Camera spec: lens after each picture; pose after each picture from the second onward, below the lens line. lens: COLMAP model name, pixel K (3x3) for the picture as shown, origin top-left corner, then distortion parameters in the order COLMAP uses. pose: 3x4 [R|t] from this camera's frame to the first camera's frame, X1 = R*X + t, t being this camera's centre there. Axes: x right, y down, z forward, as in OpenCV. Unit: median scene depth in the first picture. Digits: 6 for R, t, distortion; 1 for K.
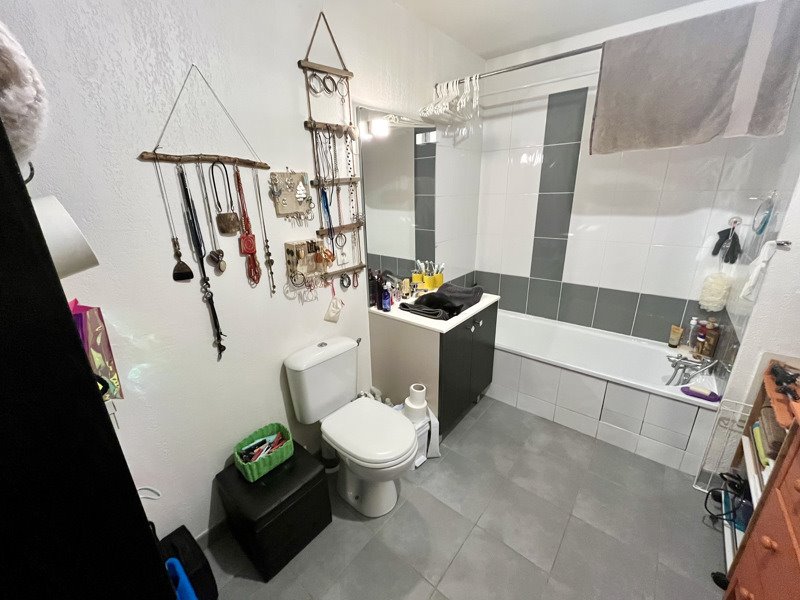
lens RADIAL K [[321.0, 0, 400.0], [0, 321.0, 299.3], [0, 0, 1]] dist [-0.001441, -0.000276]
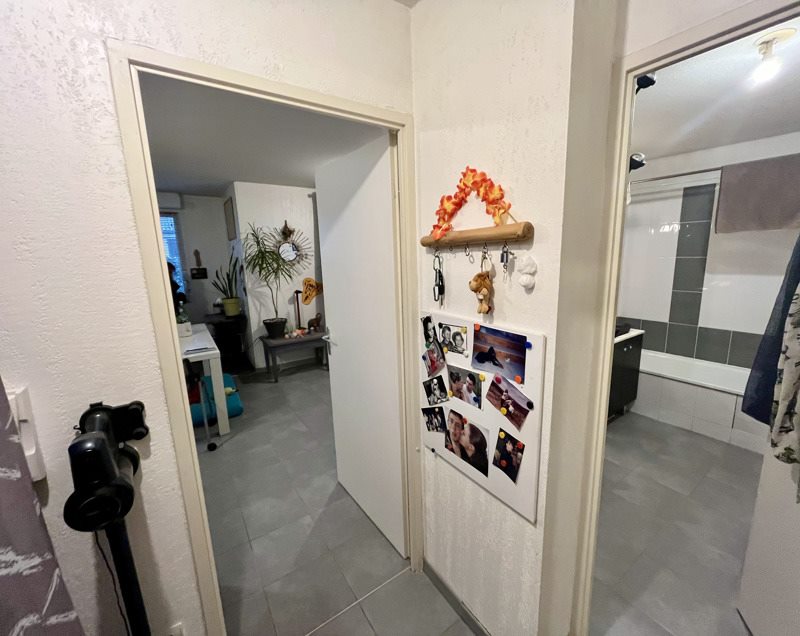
lens RADIAL K [[348.2, 0, 432.1], [0, 348.2, 319.3], [0, 0, 1]] dist [0.018944, 0.000309]
pose [[0.977620, 0.041676, -0.206211, -0.246827], [-0.066056, 0.991420, -0.112794, 0.155710], [0.199741, 0.123891, 0.971985, -0.592200]]
